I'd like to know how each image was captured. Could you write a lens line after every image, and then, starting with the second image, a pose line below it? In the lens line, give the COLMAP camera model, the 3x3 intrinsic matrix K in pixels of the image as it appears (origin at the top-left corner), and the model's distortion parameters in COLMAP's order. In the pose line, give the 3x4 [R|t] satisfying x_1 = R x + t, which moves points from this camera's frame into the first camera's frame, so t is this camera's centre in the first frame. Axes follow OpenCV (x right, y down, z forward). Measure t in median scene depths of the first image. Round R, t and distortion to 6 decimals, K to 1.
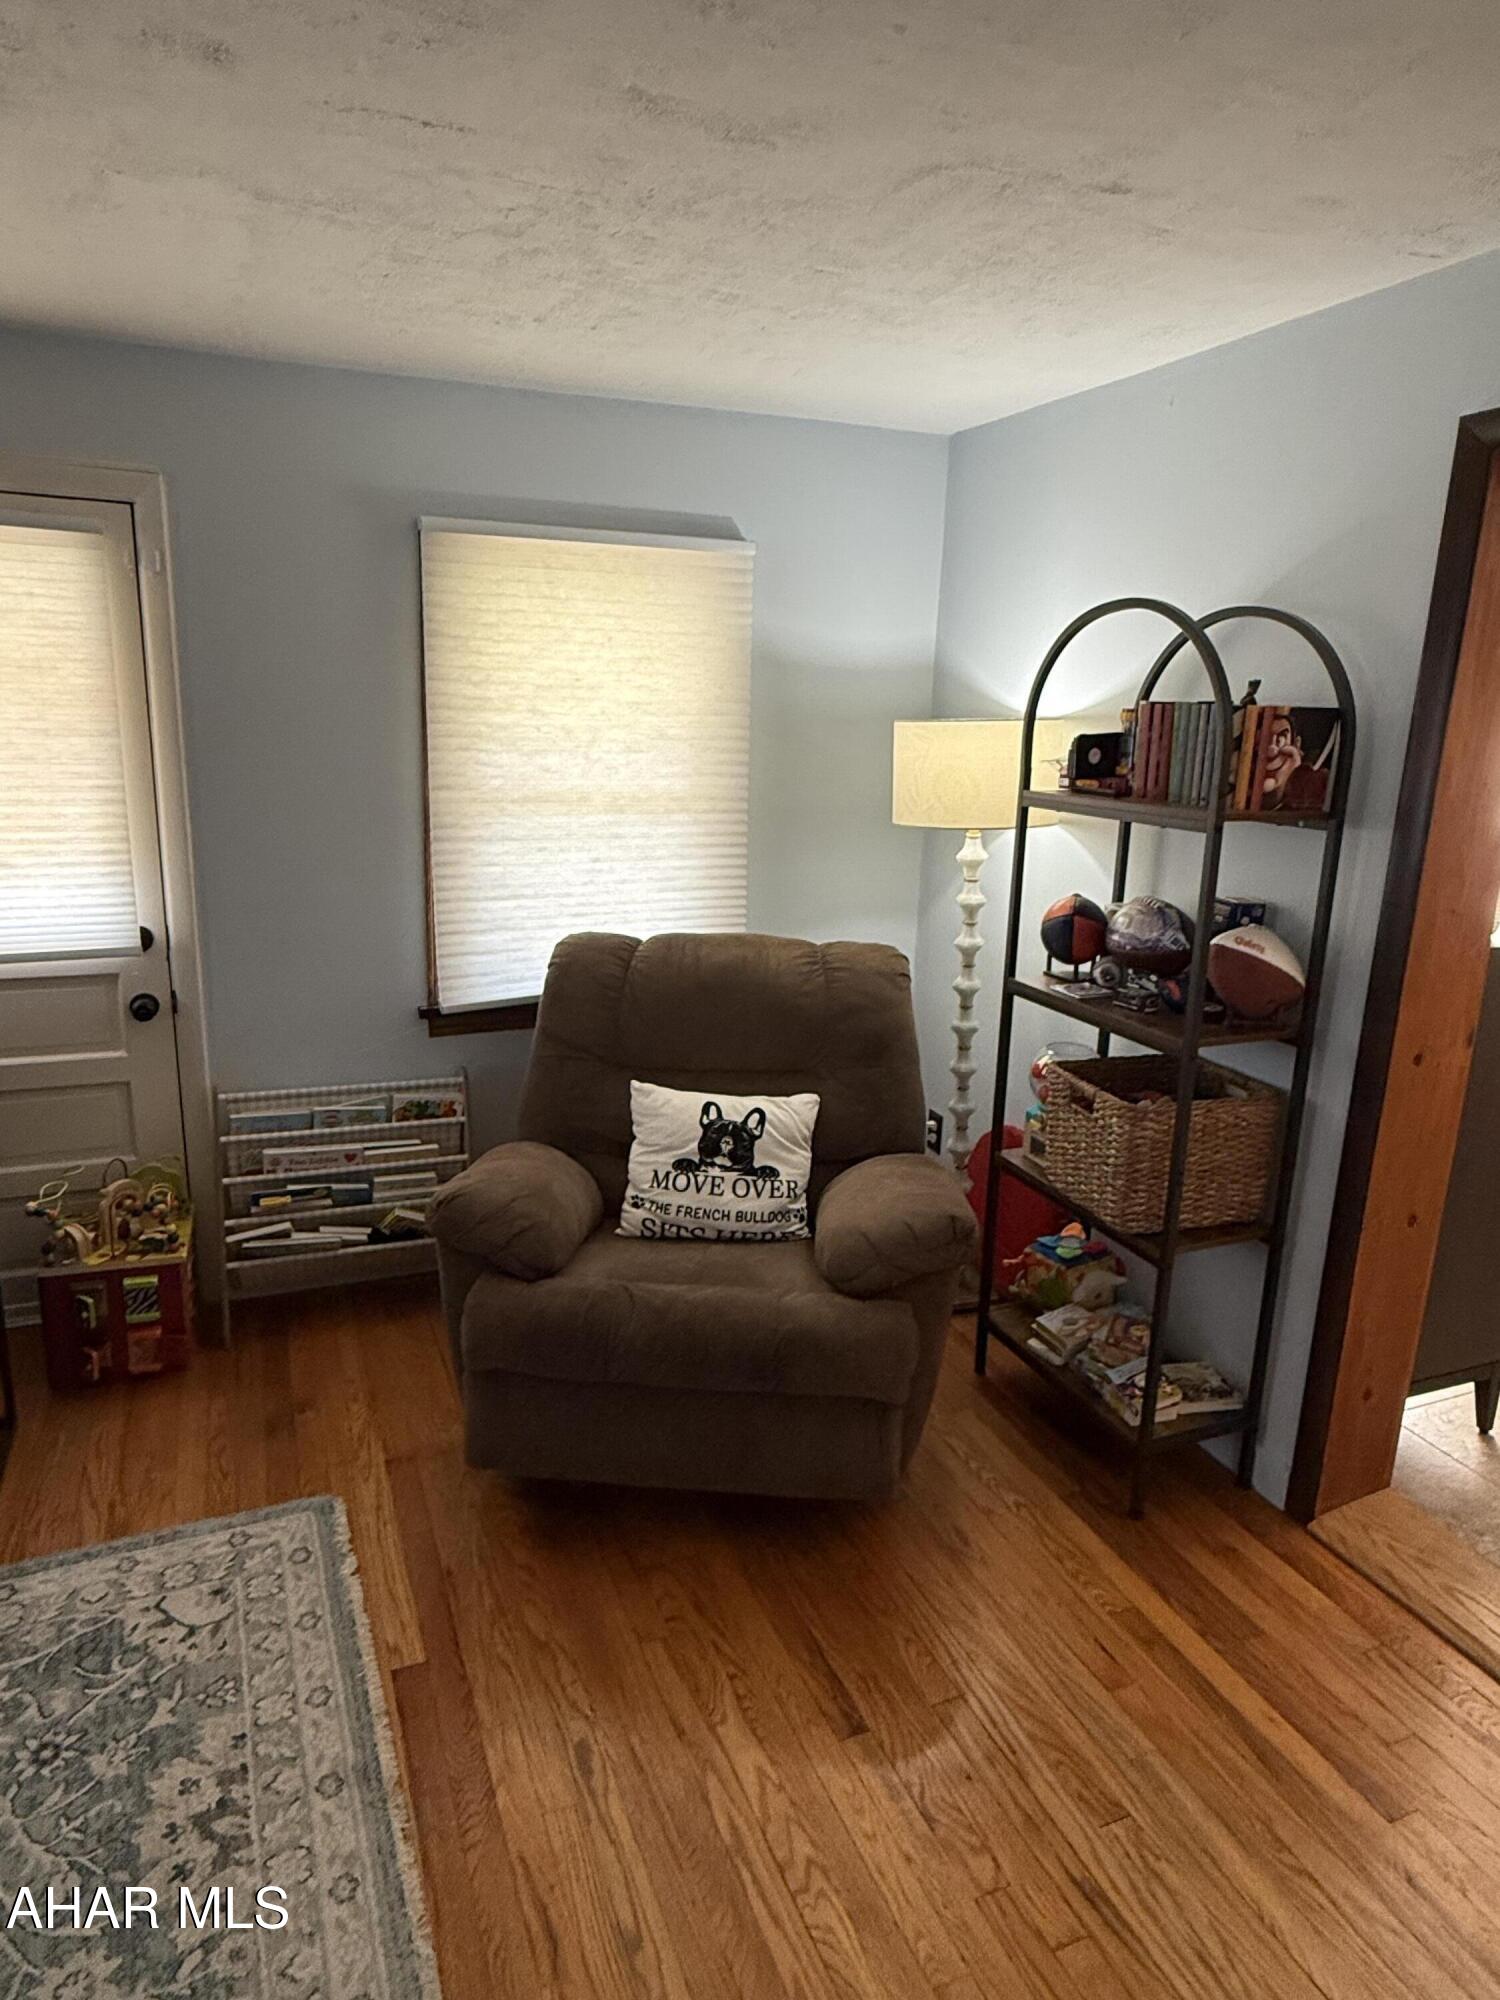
lens RADIAL K [[1203.4, 0, 755.4], [0, 1203.4, 998.4], [0, 0, 1]] dist [-0.003925, 0.003205]
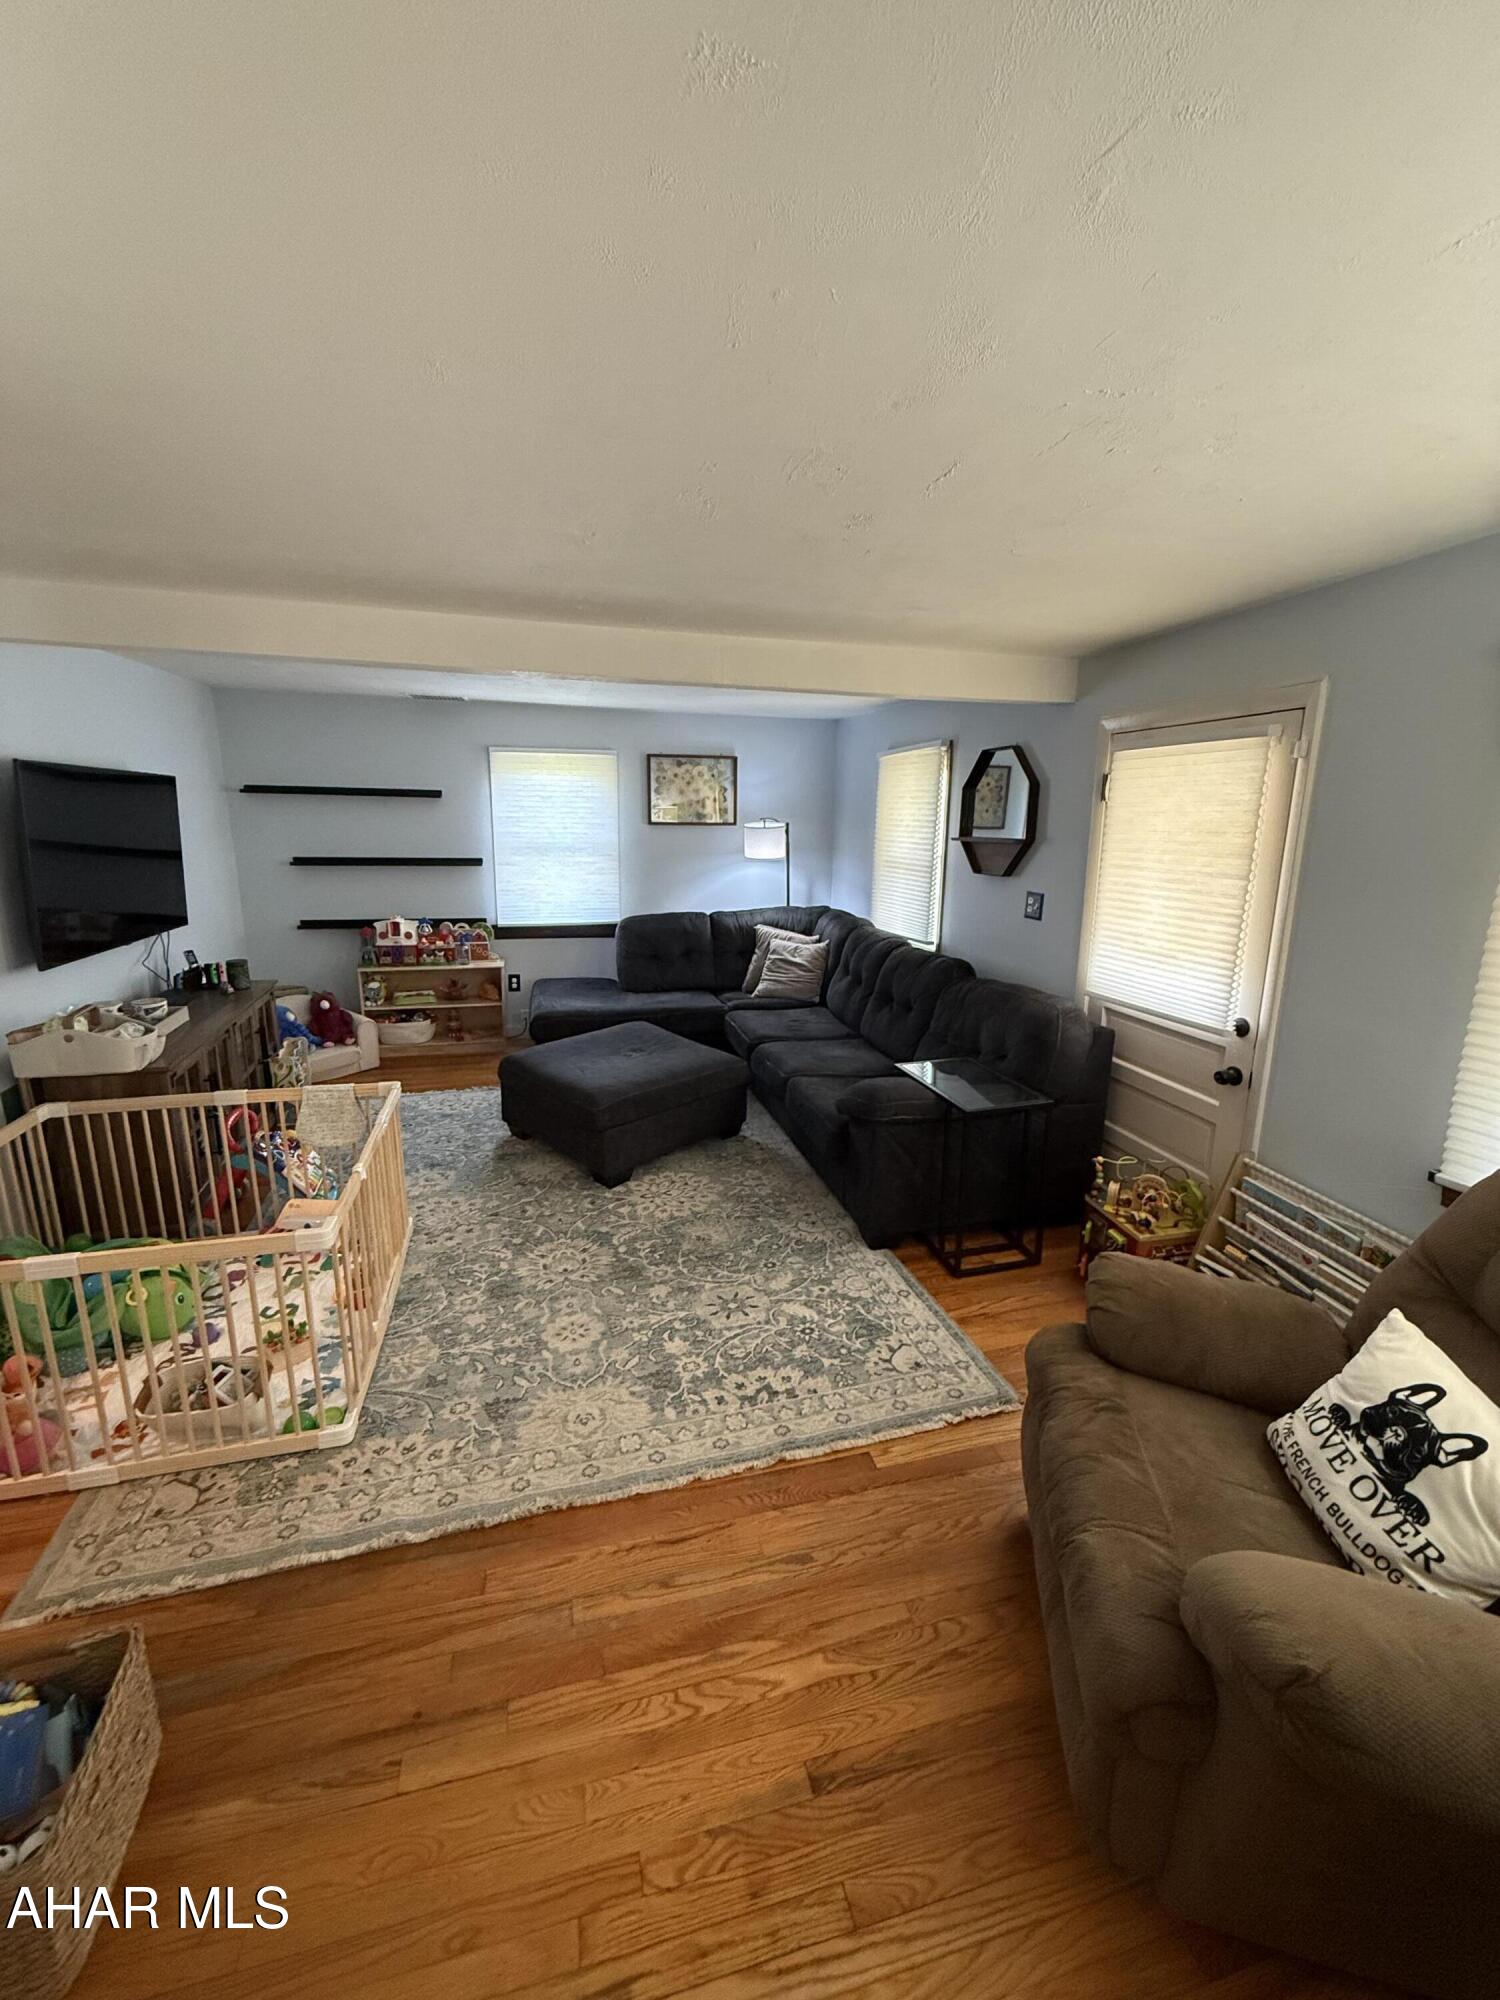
lens RADIAL K [[801.1, 0, 748.8], [0, 801.1, 997.5], [0, 0, 1]] dist [-0.002192, -0.000580]
pose [[-0.149658, 0.181105, -0.972010, 0.478285], [-0.248977, 0.944500, 0.214314, -0.146660], [0.956877, 0.274082, -0.096261, 0.584160]]
